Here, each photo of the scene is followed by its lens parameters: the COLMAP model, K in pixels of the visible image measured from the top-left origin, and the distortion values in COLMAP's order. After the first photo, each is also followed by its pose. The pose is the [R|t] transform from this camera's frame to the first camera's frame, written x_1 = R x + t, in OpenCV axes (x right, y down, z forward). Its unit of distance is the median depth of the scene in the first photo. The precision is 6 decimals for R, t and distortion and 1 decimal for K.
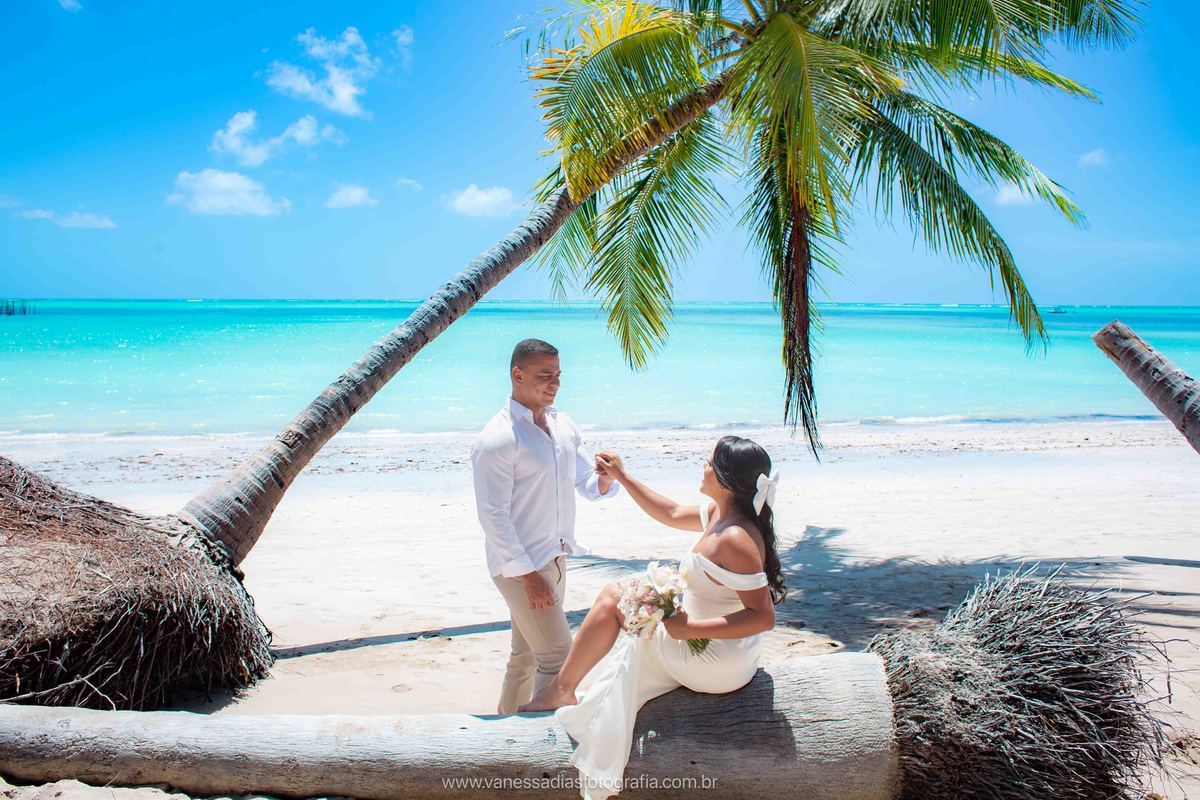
lens RADIAL K [[1004.4, 0, 554.6], [0, 1004.4, 361.9], [0, 0, 1]] dist [-0.073522, 0.096644]
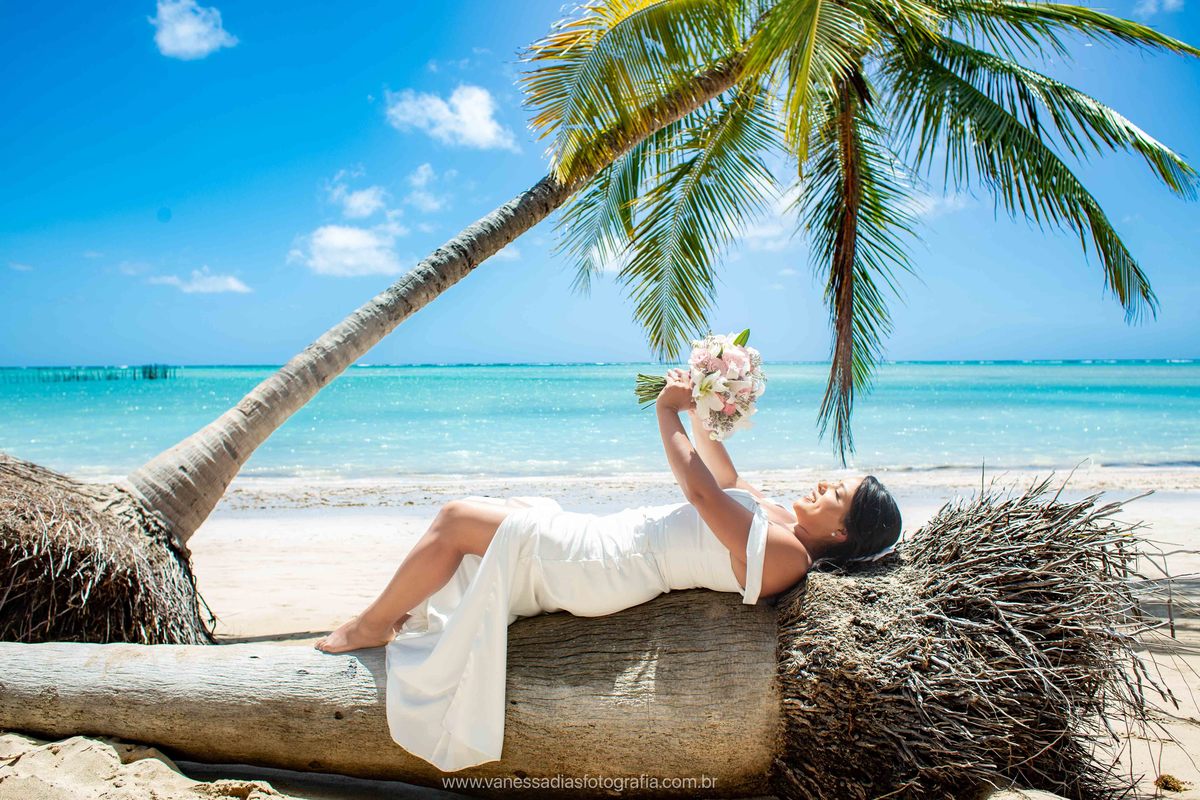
lens RADIAL K [[1004.4, 0, 612.1], [0, 1004.4, 400.4], [0, 0, 1]] dist [-0.073522, 0.096644]
pose [[0.992281, -0.006547, -0.123839, 0.221899], [-0.000970, 0.998165, -0.060537, 0.155061], [0.124008, 0.060190, 0.990454, 0.167328]]
